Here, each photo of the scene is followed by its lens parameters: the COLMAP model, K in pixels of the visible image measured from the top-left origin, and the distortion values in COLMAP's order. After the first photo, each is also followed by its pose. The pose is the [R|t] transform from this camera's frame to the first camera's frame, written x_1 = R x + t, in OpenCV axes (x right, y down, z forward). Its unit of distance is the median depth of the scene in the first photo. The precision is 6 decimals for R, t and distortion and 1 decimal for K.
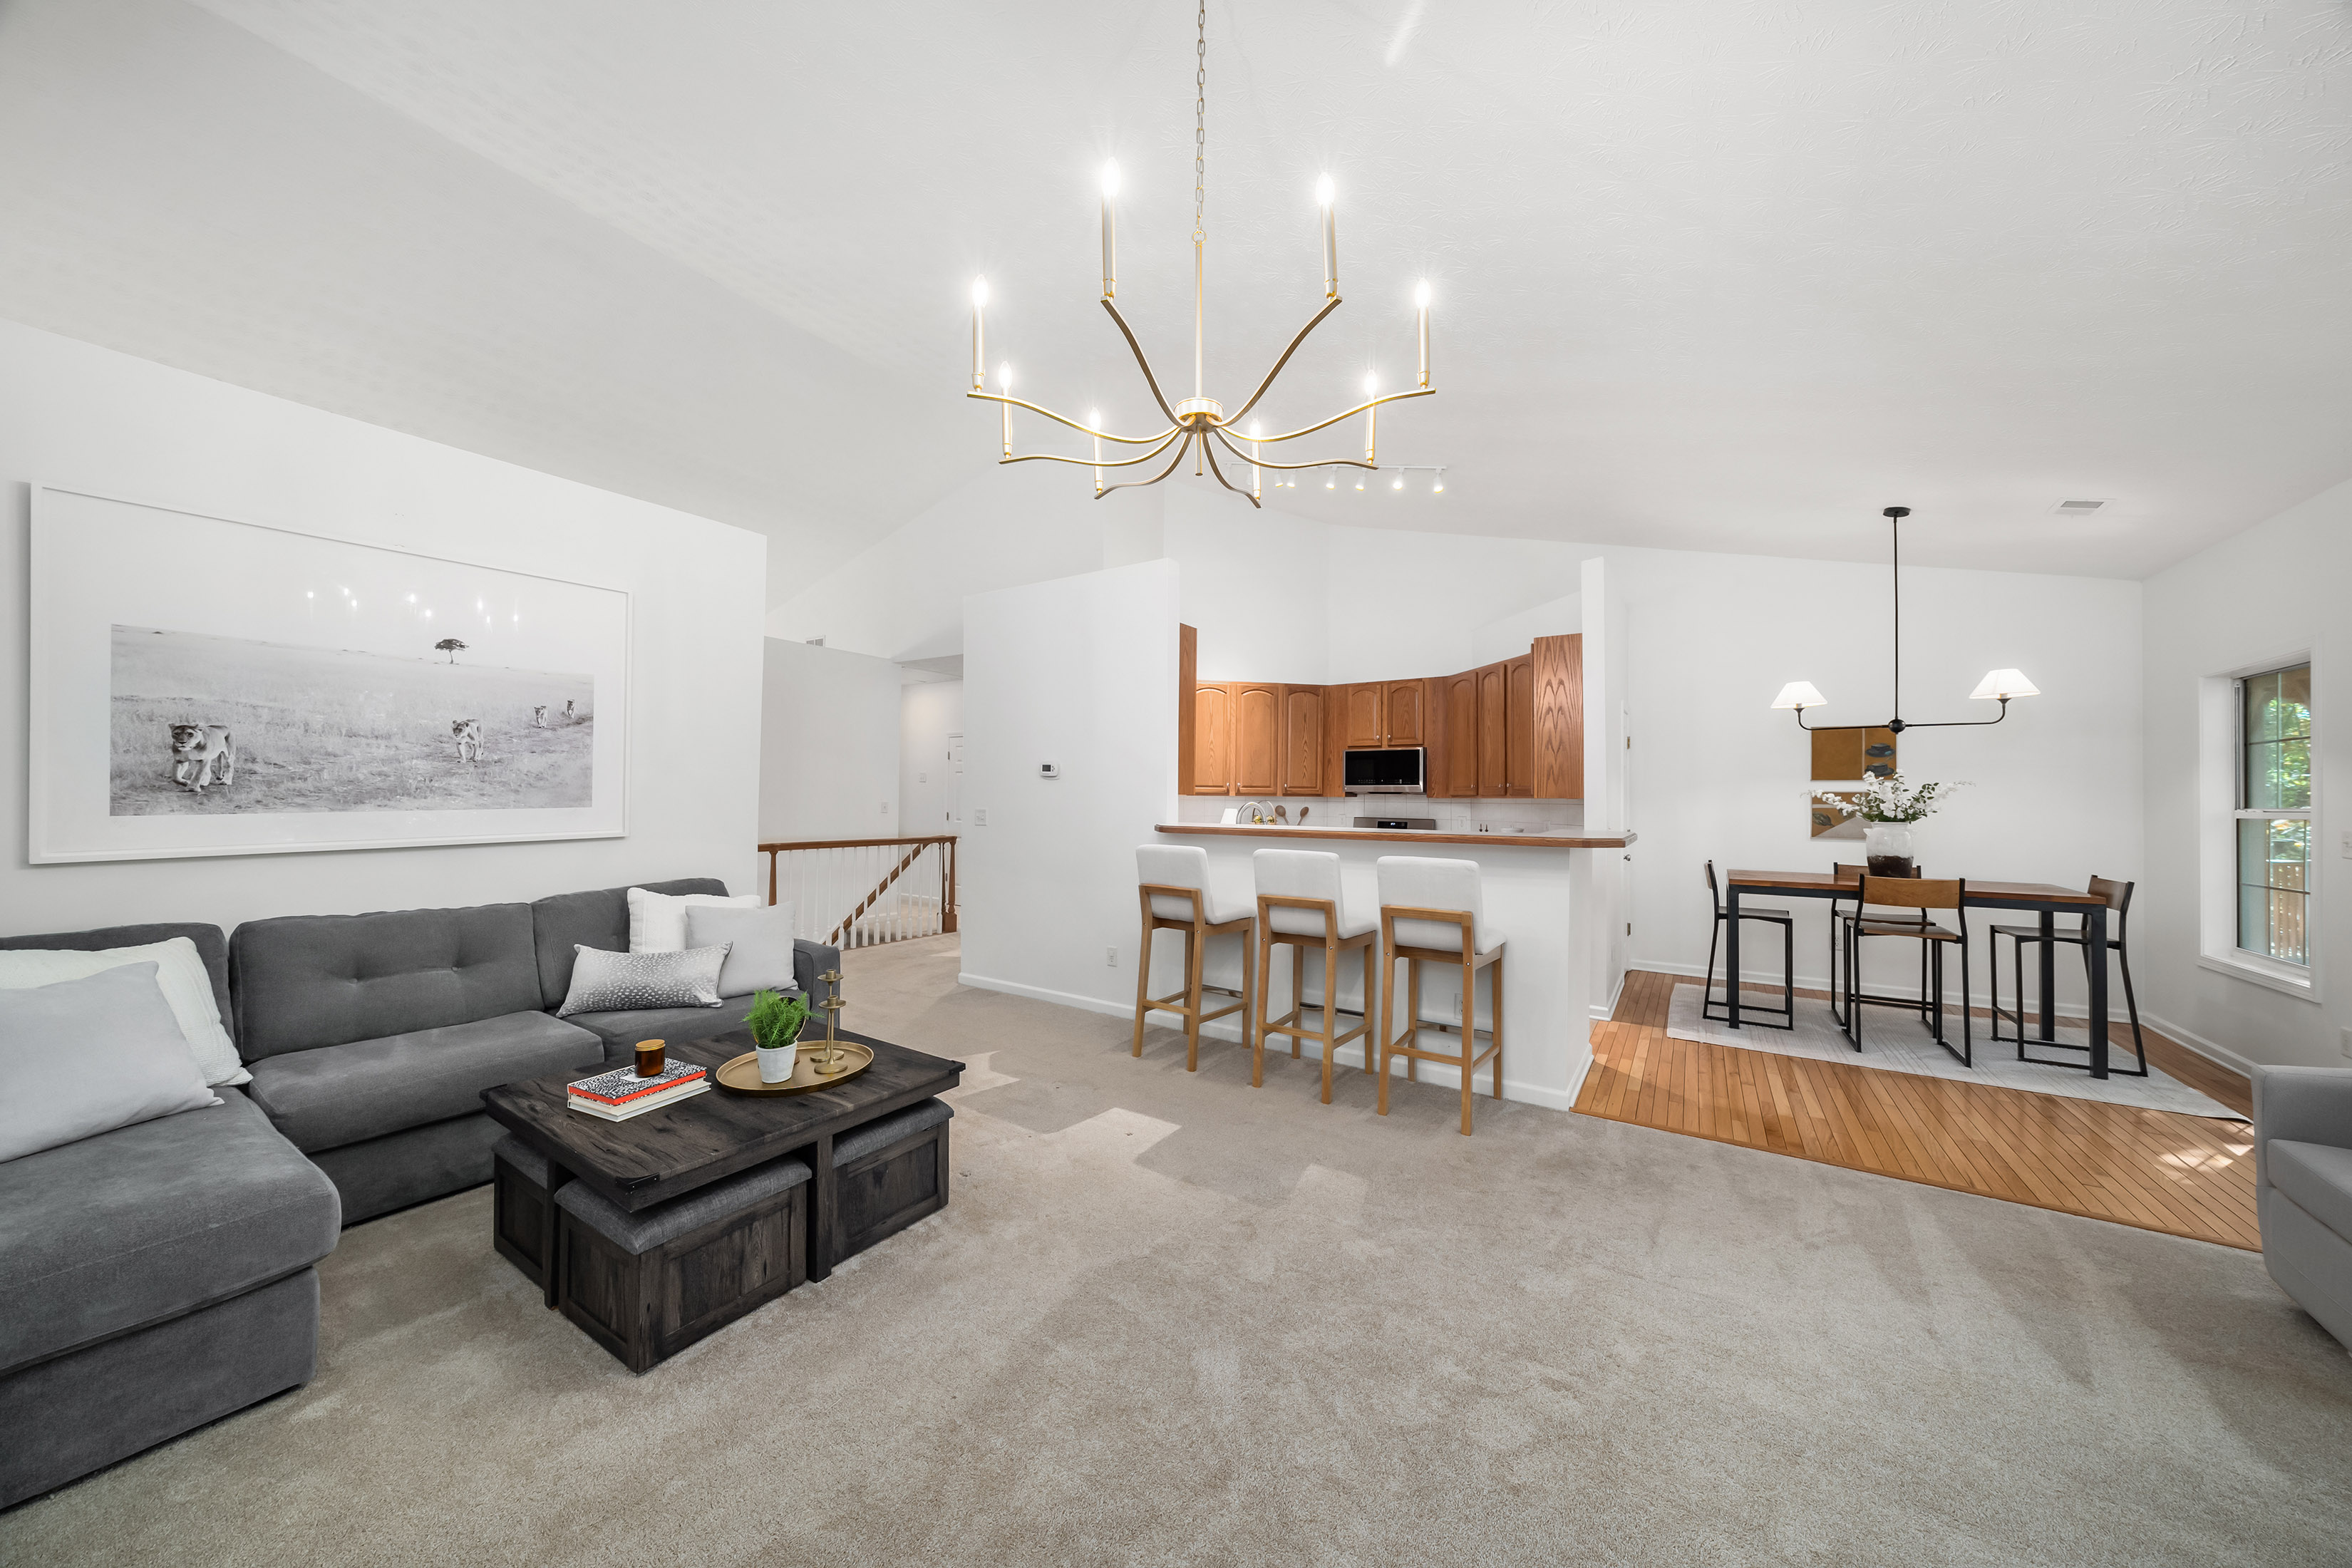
lens RADIAL K [[790.0, 0, 1176.0], [0, 790.0, 784.0], [0, 0, 1]] dist [-0.001481, -0.000252]
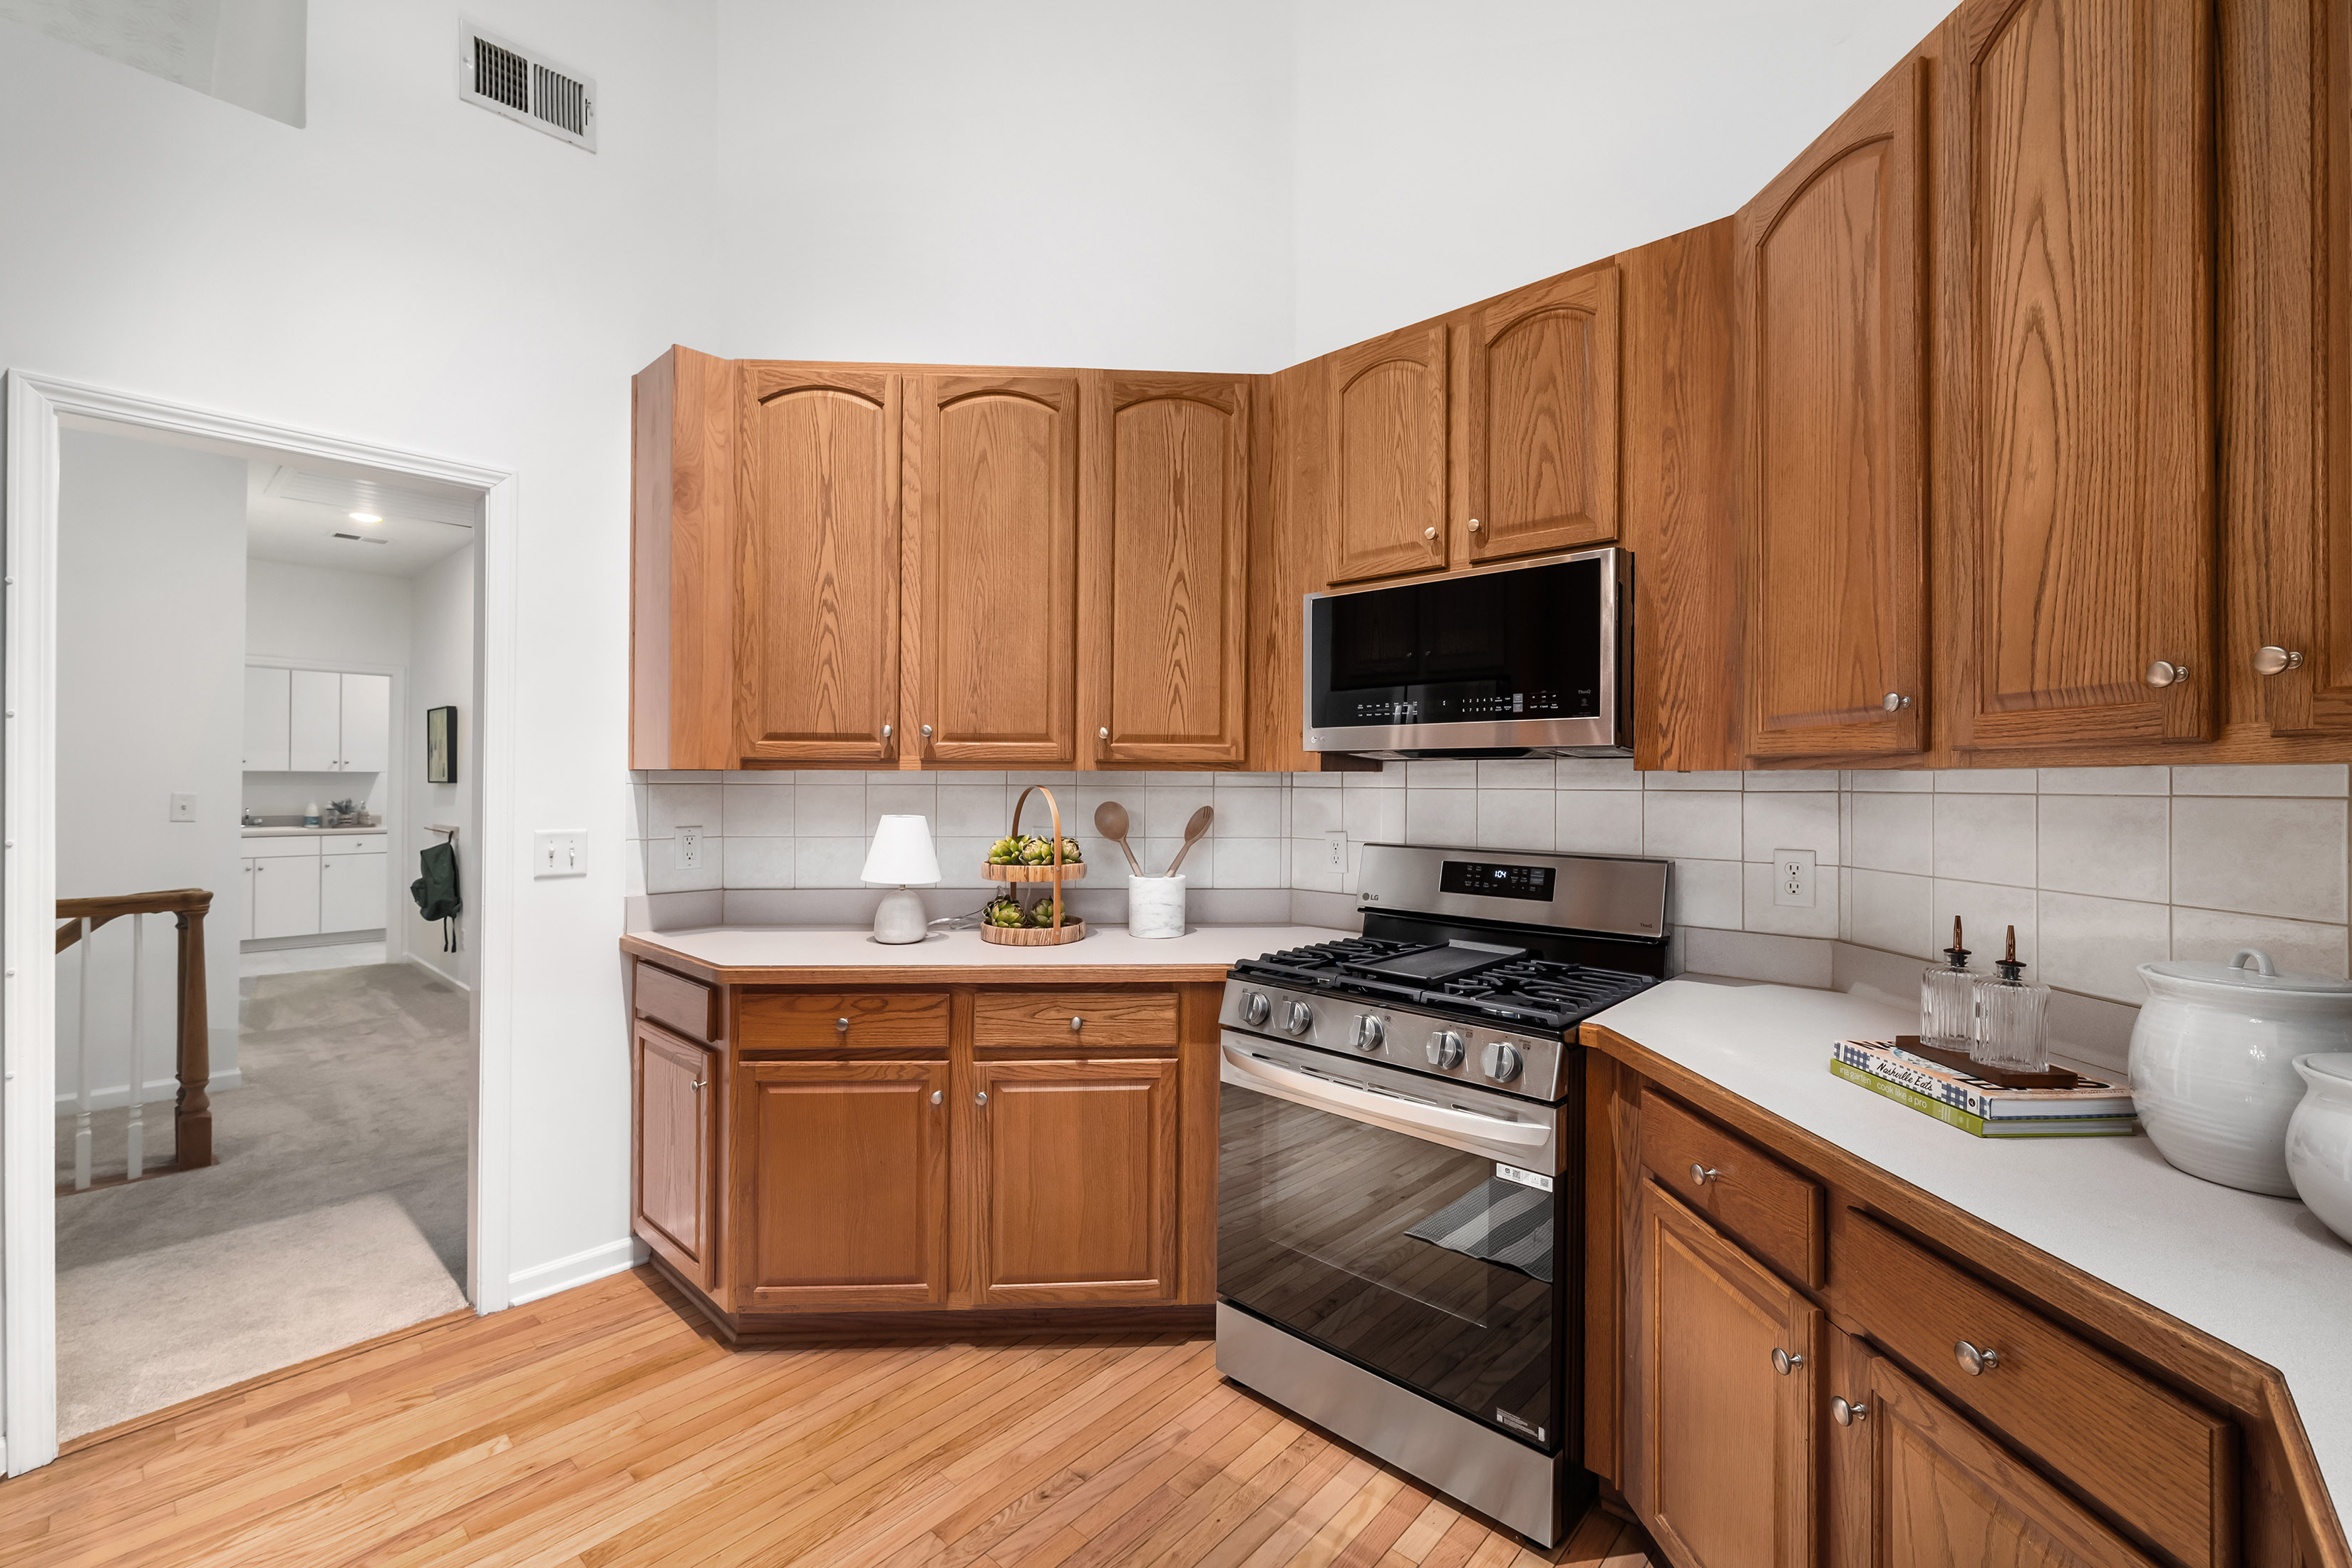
lens RADIAL K [[989.3, 0, 1168.3], [0, 989.3, 778.0], [0, 0, 1]] dist [-0.002366, -0.000095]
pose [[0.988458, -0.005874, -0.151380, 0.353495], [0.007782, 0.999898, 0.012015, 0.023288], [0.151294, -0.013054, 0.988403, 1.081980]]
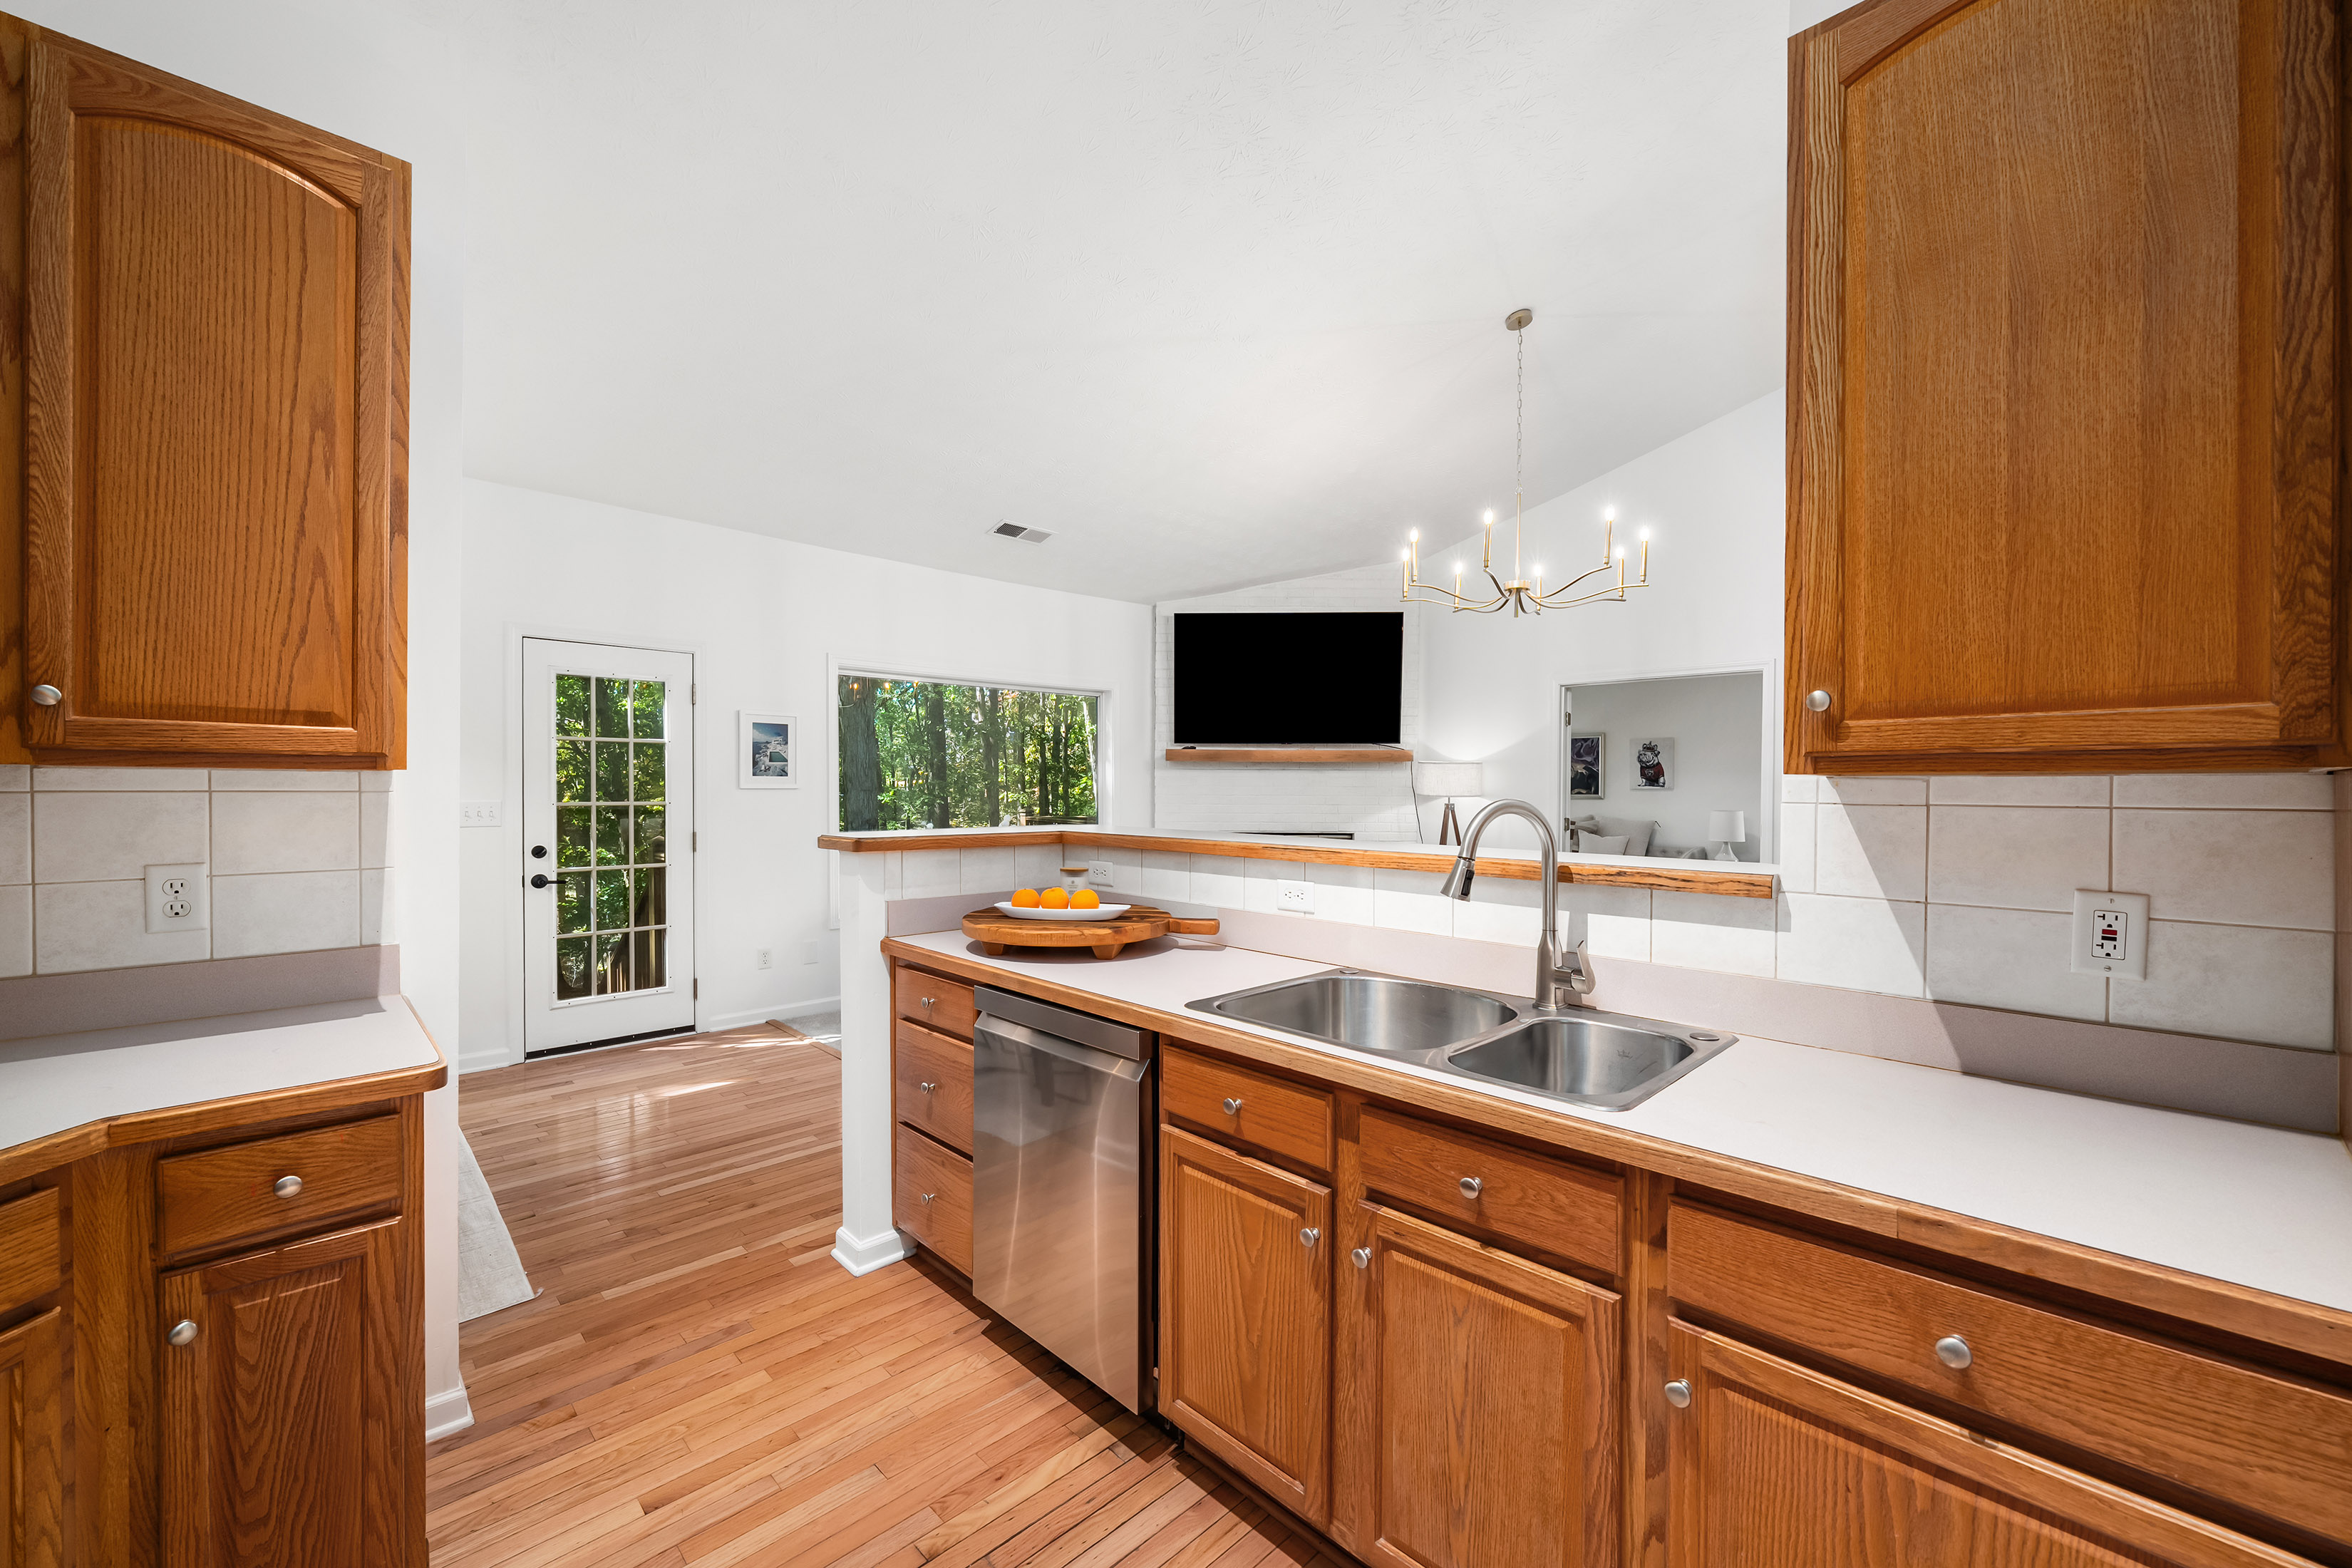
lens RADIAL K [[931.7, 0, 1185.7], [0, 931.7, 795.5], [0, 0, 1]] dist [-0.000682, -0.000470]
pose [[-0.979537, -0.015199, 0.200689, 0.154149], [-0.016175, 0.999864, -0.003224, 0.027375], [-0.200613, -0.006404, -0.979650, 1.465086]]
